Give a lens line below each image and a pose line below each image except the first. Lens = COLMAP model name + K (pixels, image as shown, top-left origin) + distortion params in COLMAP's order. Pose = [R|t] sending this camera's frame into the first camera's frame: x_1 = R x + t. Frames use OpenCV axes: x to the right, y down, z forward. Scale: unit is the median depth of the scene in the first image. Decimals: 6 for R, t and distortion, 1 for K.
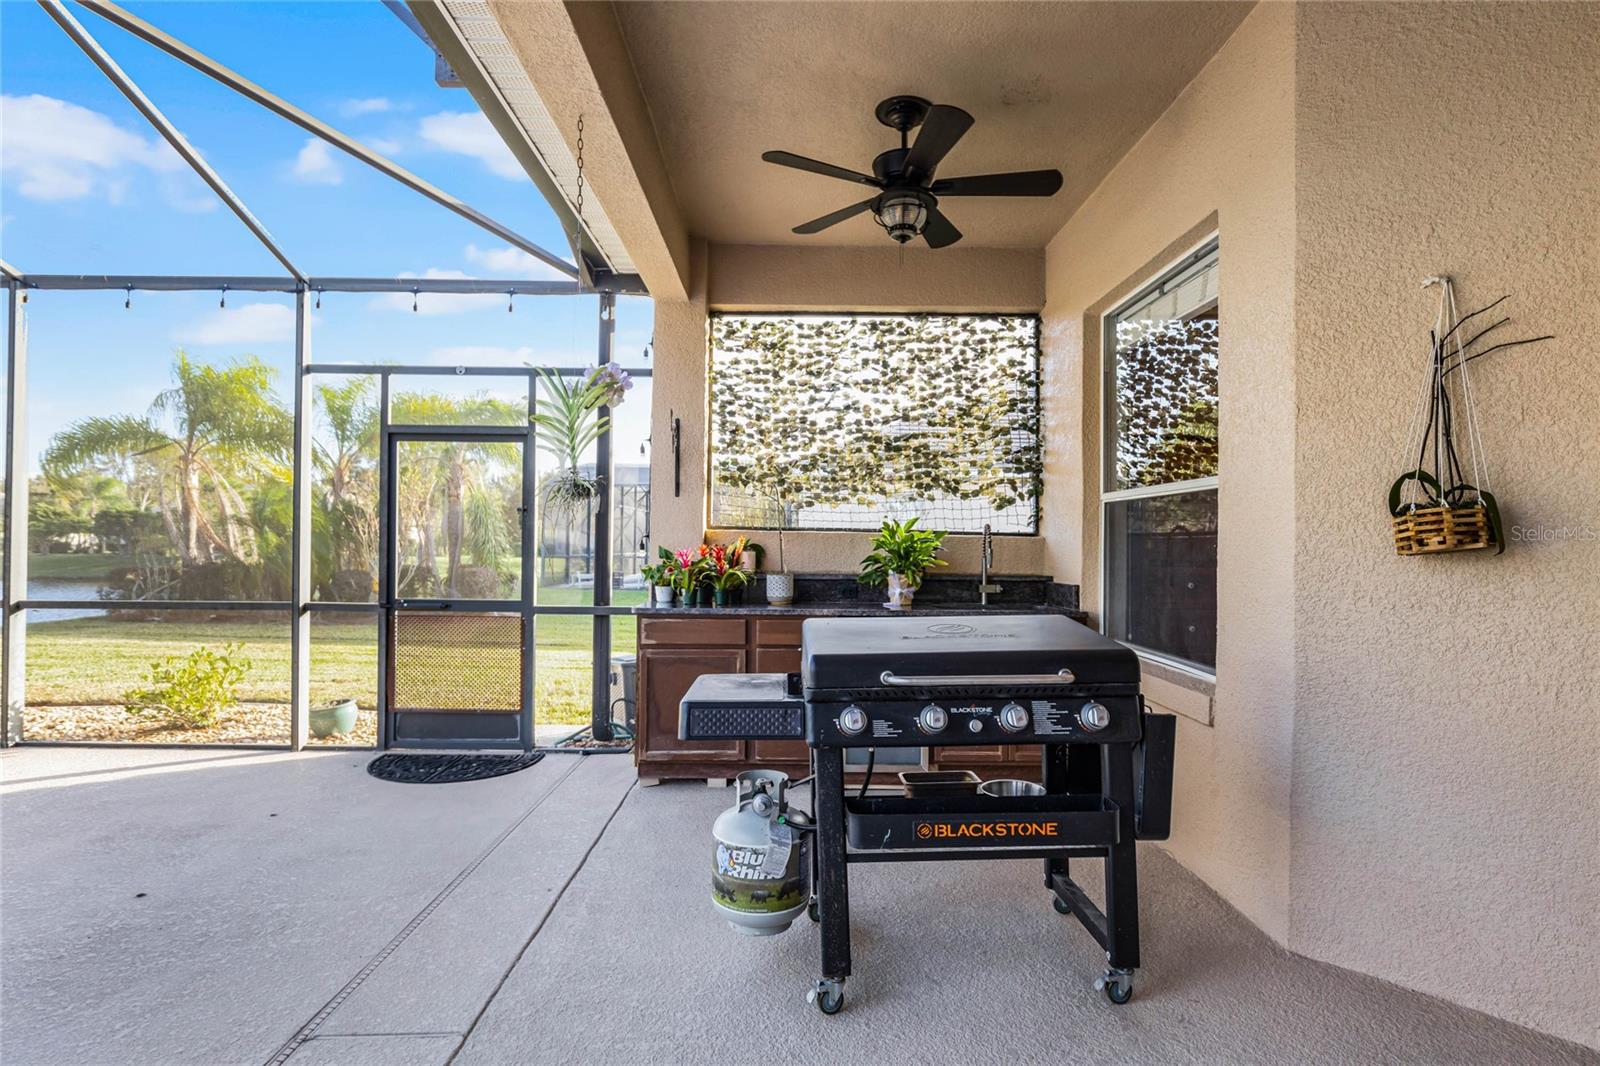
lens RADIAL K [[800.3, 0, 796.7], [0, 800.3, 542.4], [0, 0, 1]] dist [0.000483, -0.000284]
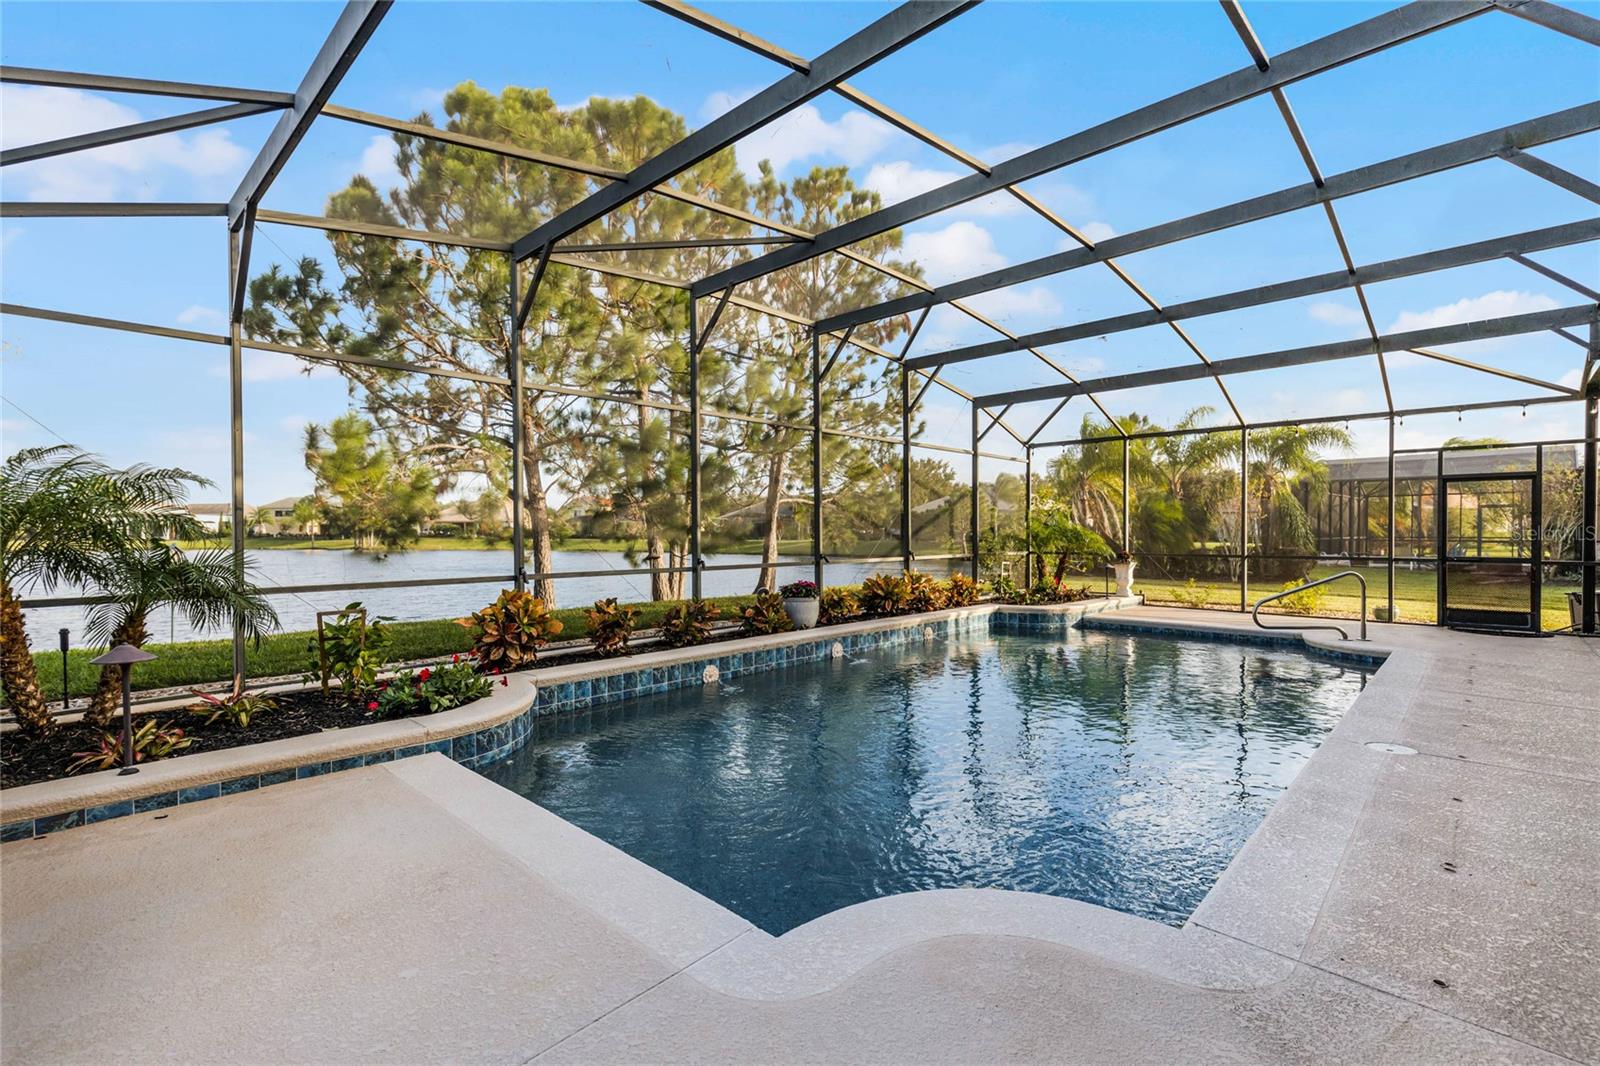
lens RADIAL K [[720.0, 0, 813.1], [0, 720.0, 543.2], [0, 0, 1]] dist [0.003491, -0.001709]
pose [[0.728617, 0.001934, -0.684919, -0.414121], [0.010226, 0.999854, 0.013702, -0.008676], [0.684846, -0.016988, 0.728490, -1.557592]]
